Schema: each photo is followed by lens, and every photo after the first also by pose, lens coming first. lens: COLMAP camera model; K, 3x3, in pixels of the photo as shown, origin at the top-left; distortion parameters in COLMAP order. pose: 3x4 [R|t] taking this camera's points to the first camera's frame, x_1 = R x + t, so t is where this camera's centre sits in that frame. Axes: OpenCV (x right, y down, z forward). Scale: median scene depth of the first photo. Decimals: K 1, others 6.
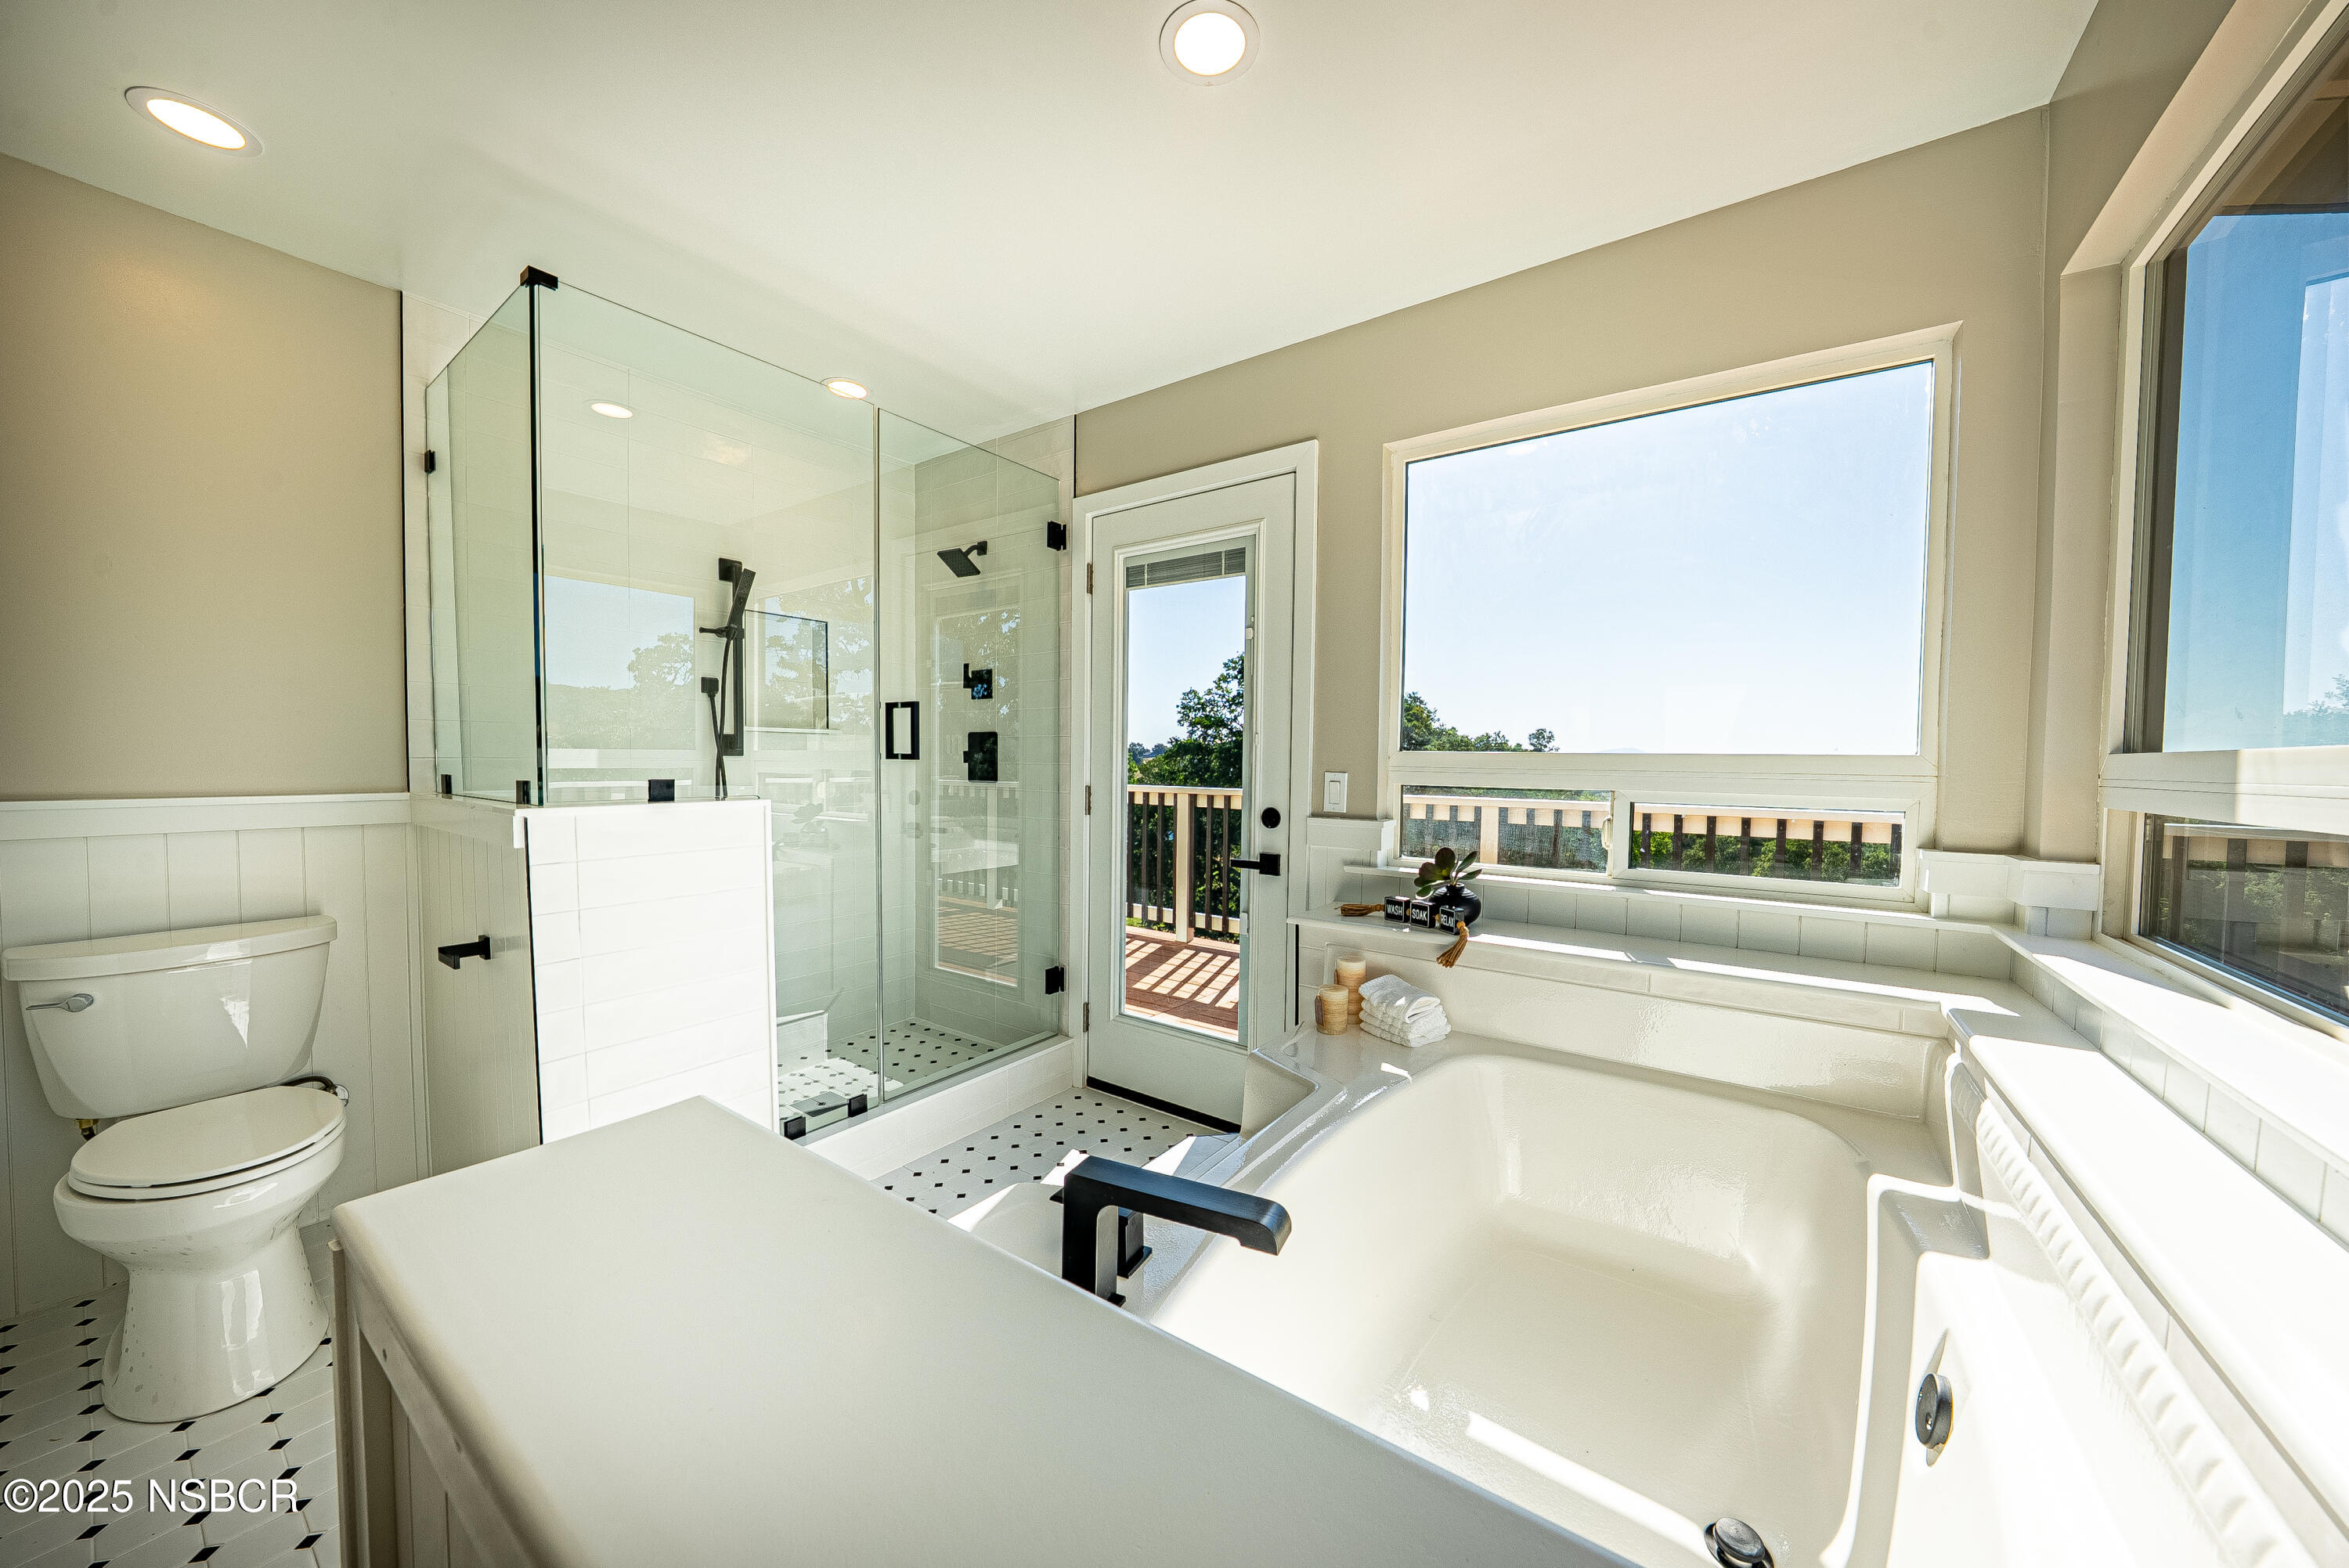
lens RADIAL K [[842.0, 0, 1173.9], [0, 842.0, 787.3], [0, 0, 1]] dist [-0.030994, 0.006713]
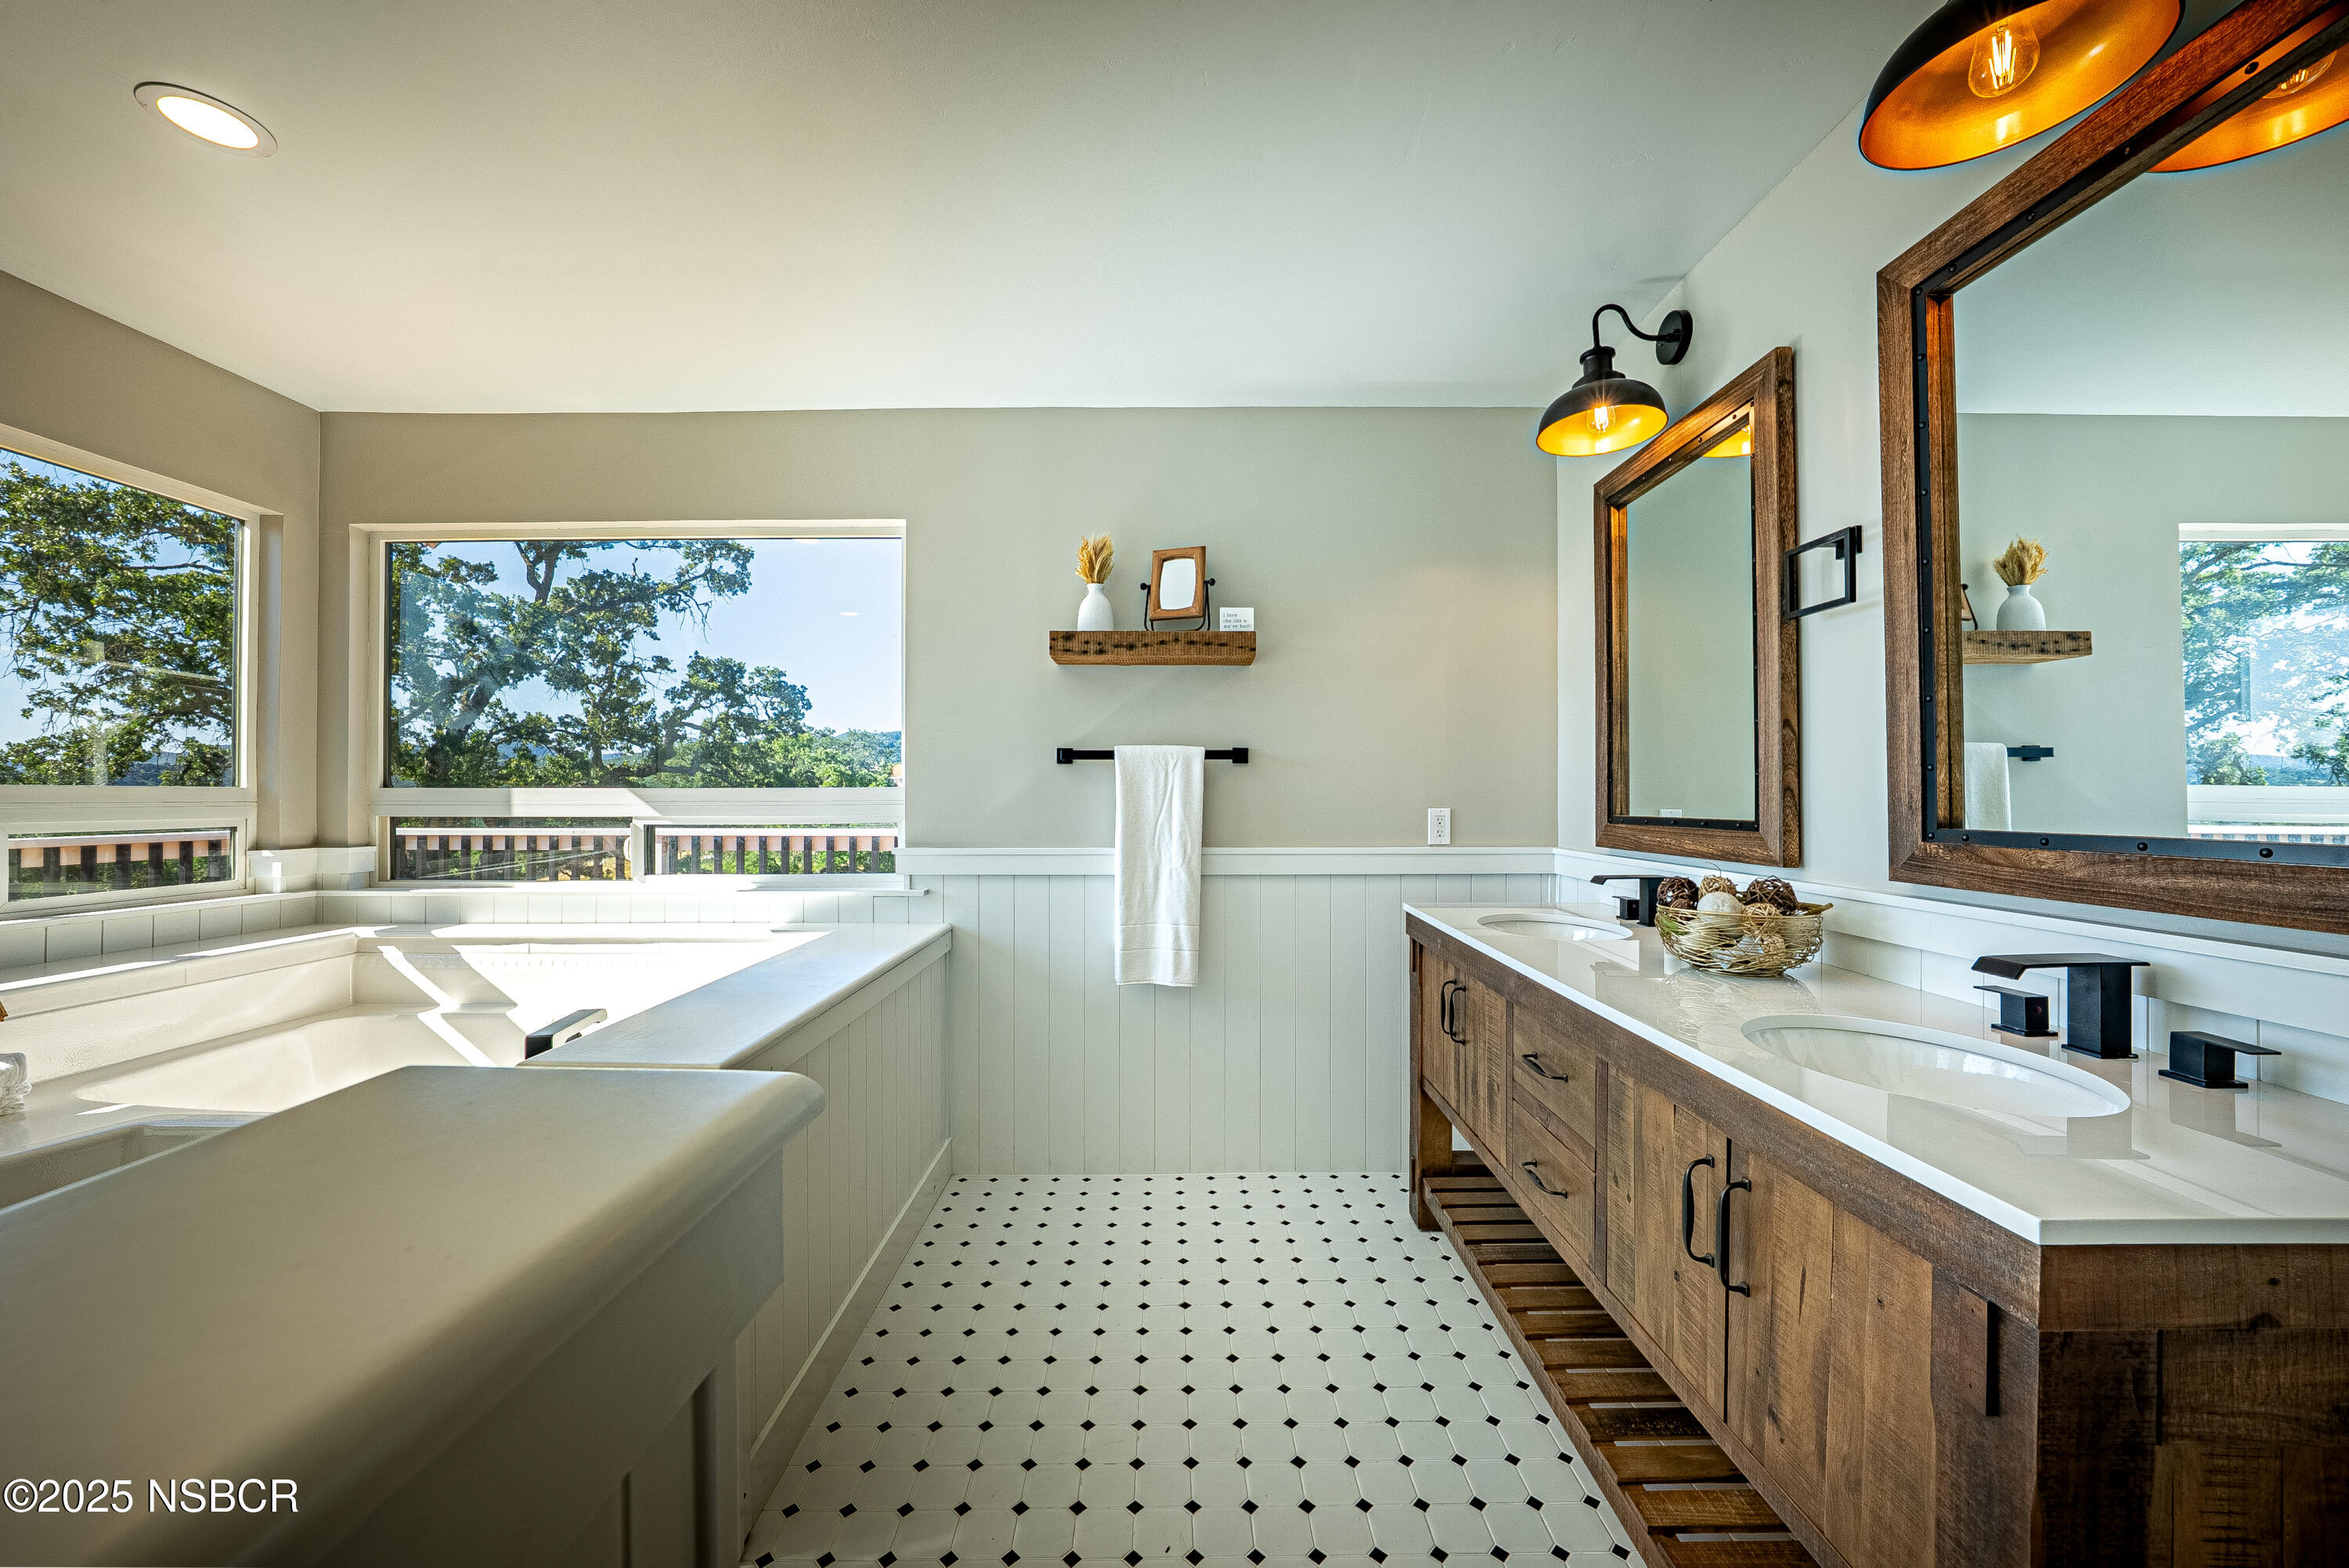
lens RADIAL K [[874.7, 0, 1174.5], [0, 874.7, 784.0], [0, 0, 1]] dist [-0.024810, 0.006441]
pose [[-0.572722, -0.002903, 0.819744, -0.913255], [0.021023, 0.999613, 0.018228, -0.025115], [-0.819480, 0.027673, -0.572440, 0.374885]]
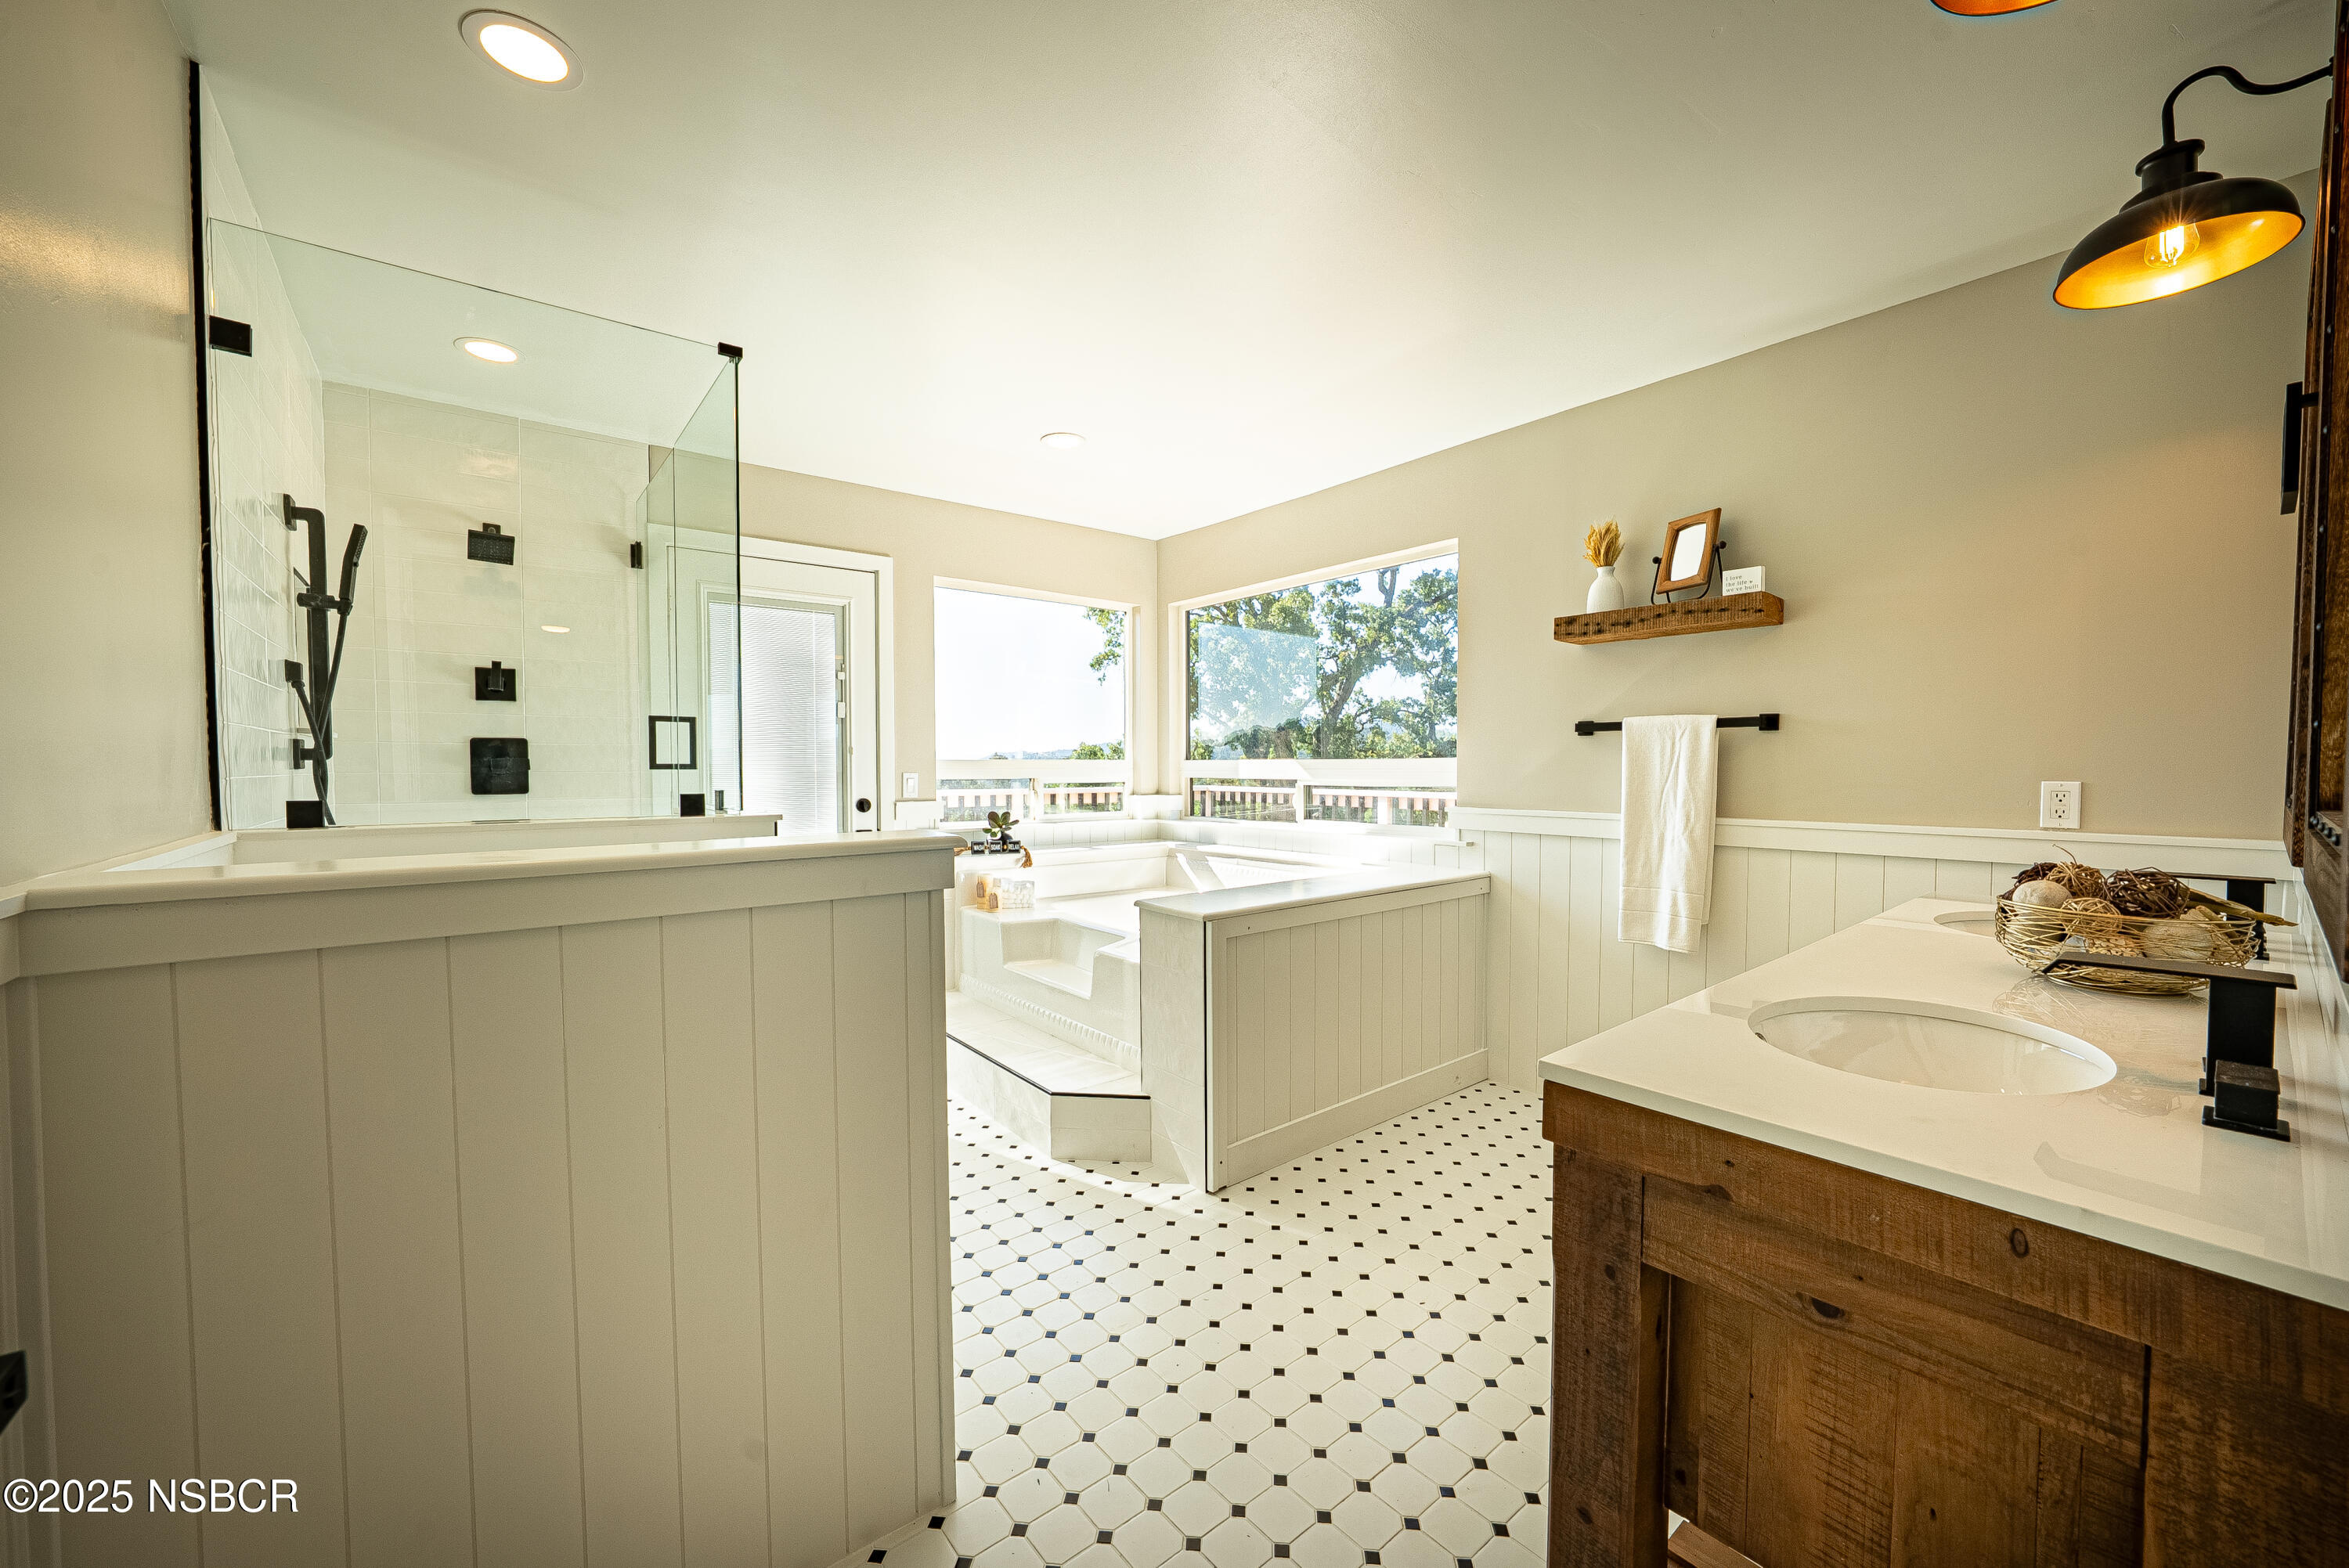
lens RADIAL K [[874.7, 0, 1174.5], [0, 874.7, 784.0], [0, 0, 1]] dist [-0.024810, 0.006441]
pose [[0.273675, -0.034370, 0.961208, -1.242426], [0.037710, 0.998976, 0.024983, -0.017964], [-0.961083, 0.029409, 0.274691, 0.068936]]
